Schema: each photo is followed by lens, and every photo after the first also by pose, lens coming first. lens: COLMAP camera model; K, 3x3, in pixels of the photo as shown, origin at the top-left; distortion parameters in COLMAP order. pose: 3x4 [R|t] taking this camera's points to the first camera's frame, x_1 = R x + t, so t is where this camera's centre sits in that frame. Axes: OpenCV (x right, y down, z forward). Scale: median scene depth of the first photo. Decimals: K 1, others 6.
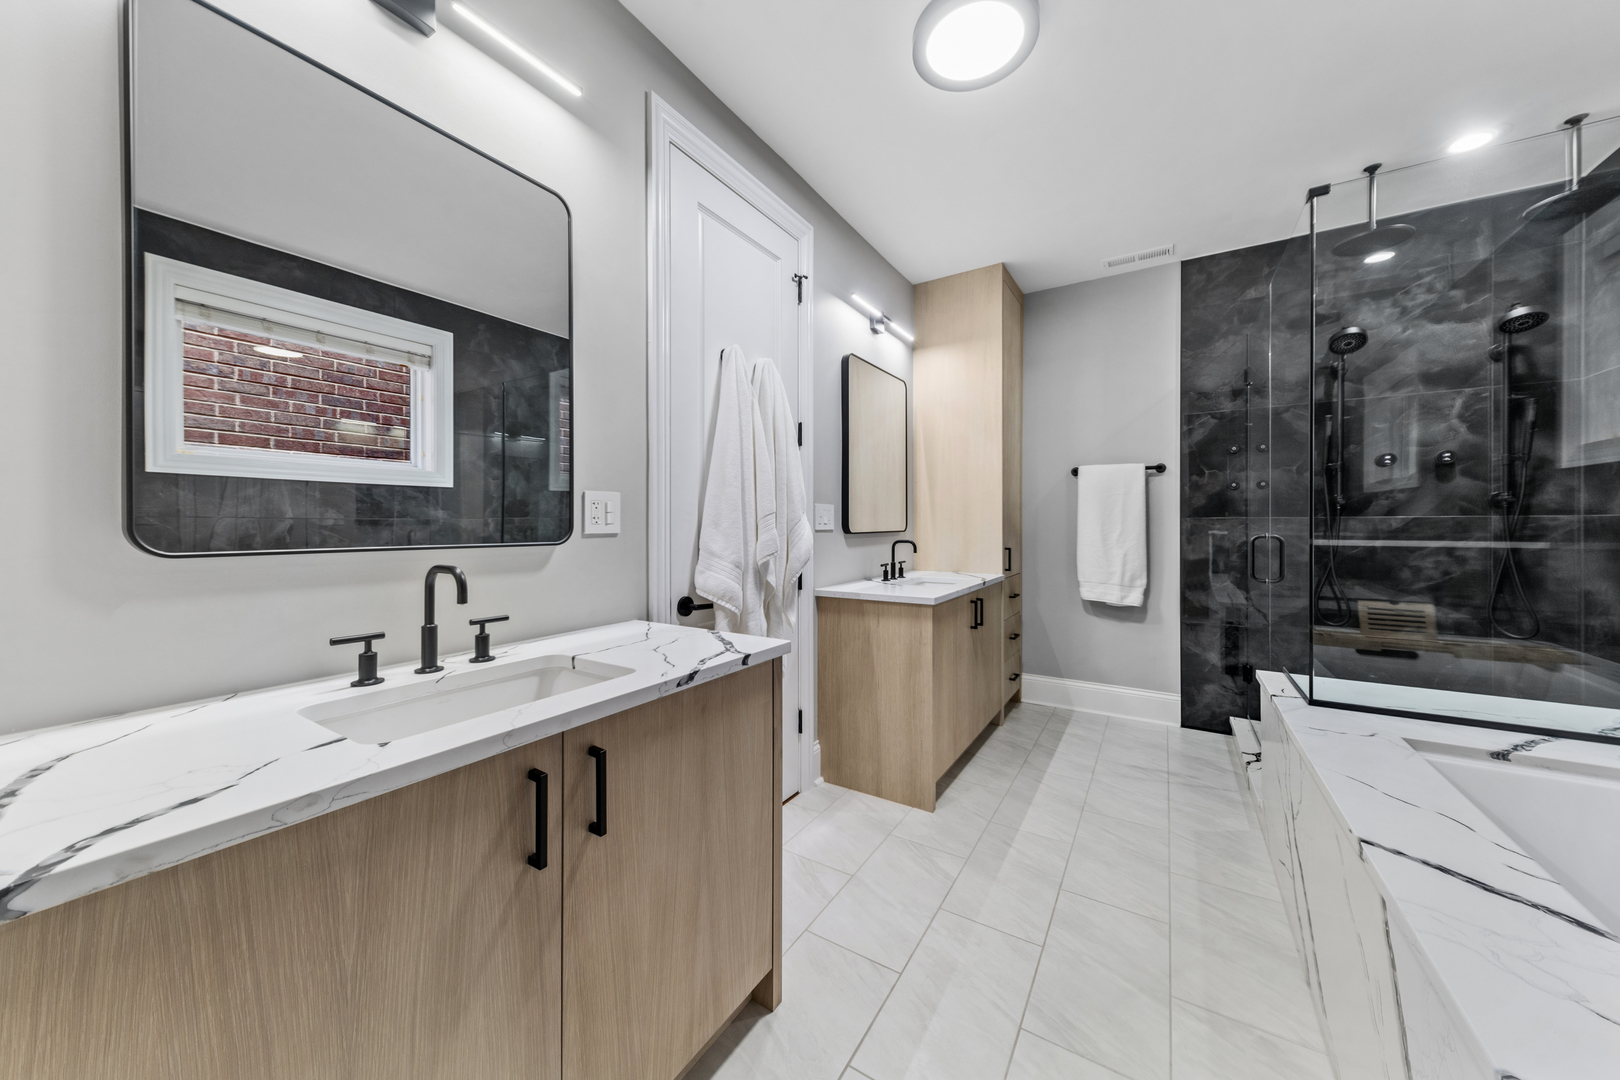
lens RADIAL K [[561.3, 0, 810.2], [0, 561.3, 522.5], [0, 0, 1]] dist [-0.000283, -0.000040]
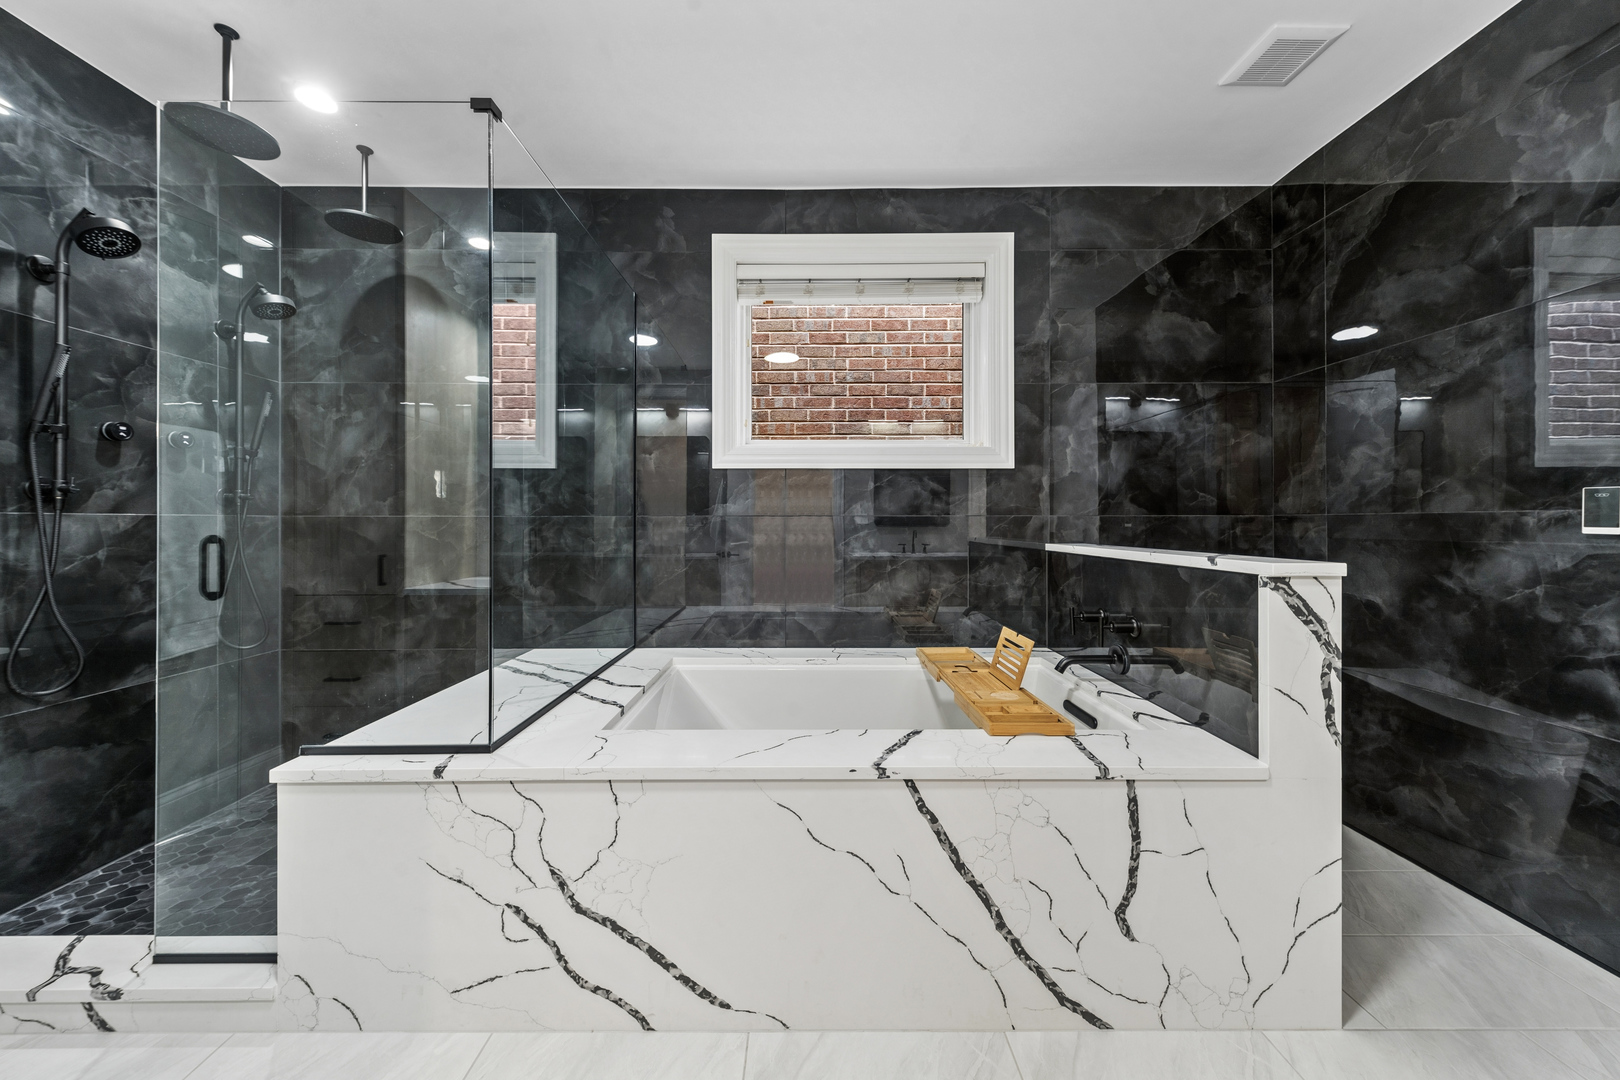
lens RADIAL K [[561.3, 0, 810.2], [0, 561.3, 522.5], [0, 0, 1]] dist [-0.000283, -0.000040]
pose [[-0.536819, 0.002750, 0.843693, -0.007733], [0.003244, 0.999994, -0.001195, 0.003554], [-0.843691, 0.002096, -0.536825, 0.679697]]
